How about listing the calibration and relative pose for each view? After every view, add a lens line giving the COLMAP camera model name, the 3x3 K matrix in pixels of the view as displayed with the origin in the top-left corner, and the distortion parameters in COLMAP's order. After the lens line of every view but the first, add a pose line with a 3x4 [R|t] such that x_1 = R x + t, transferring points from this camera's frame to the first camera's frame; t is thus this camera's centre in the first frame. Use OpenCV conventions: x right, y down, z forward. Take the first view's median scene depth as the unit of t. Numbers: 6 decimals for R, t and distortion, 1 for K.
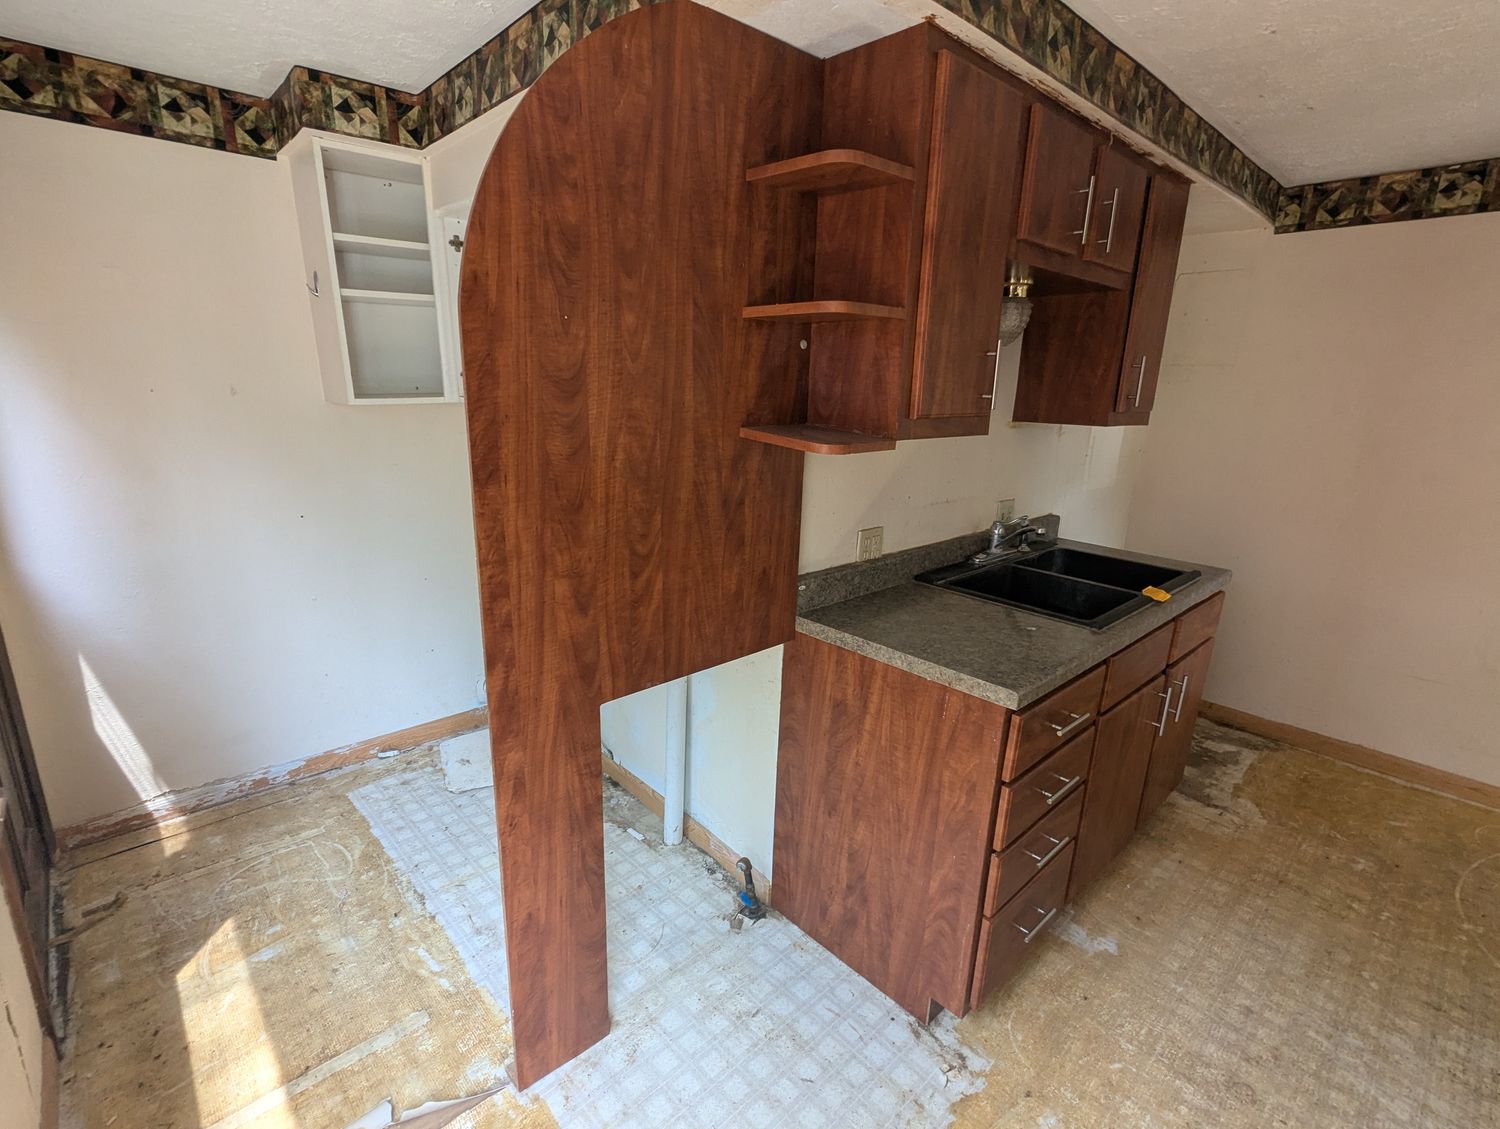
lens RADIAL K [[708.8, 0, 745.9], [0, 708.8, 567.9], [0, 0, 1]] dist [-0.003100, 0.000066]
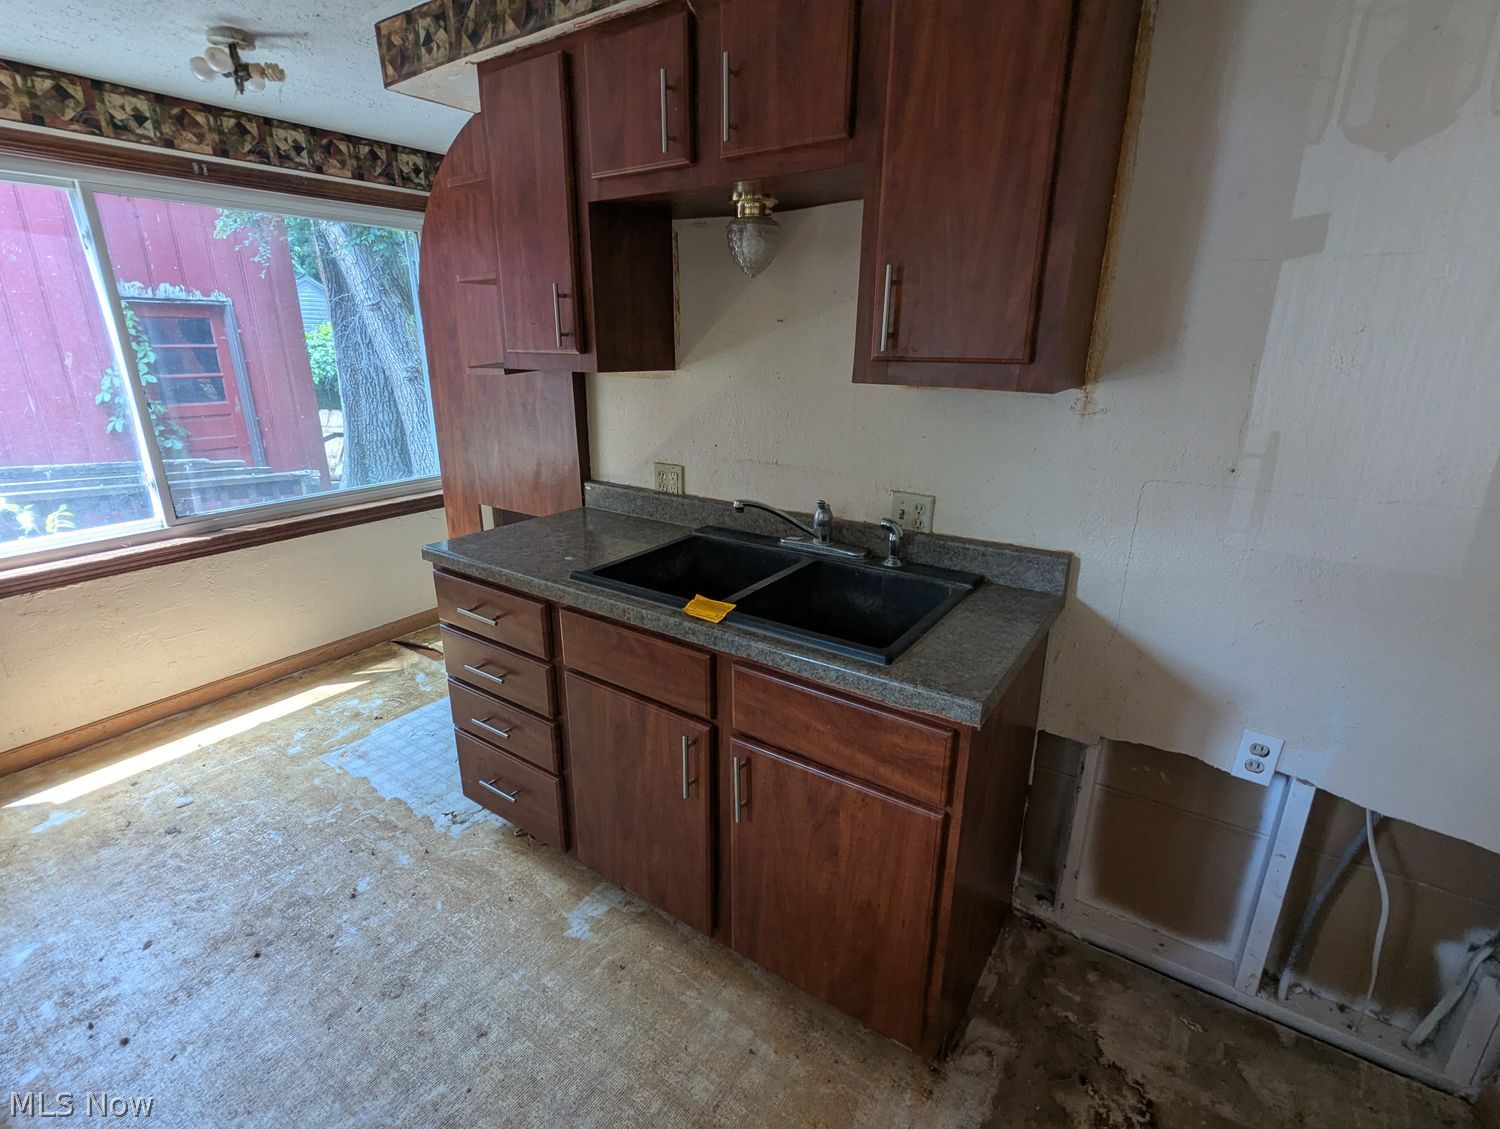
lens RADIAL K [[708.8, 0, 742.0], [0, 708.8, 568.0], [0, 0, 1]] dist [-0.003100, 0.000066]
pose [[0.219406, 0.275060, -0.936057, 1.452940], [-0.252056, 0.942844, 0.217974, -0.195704], [0.942512, 0.188114, 0.276197, 0.955778]]
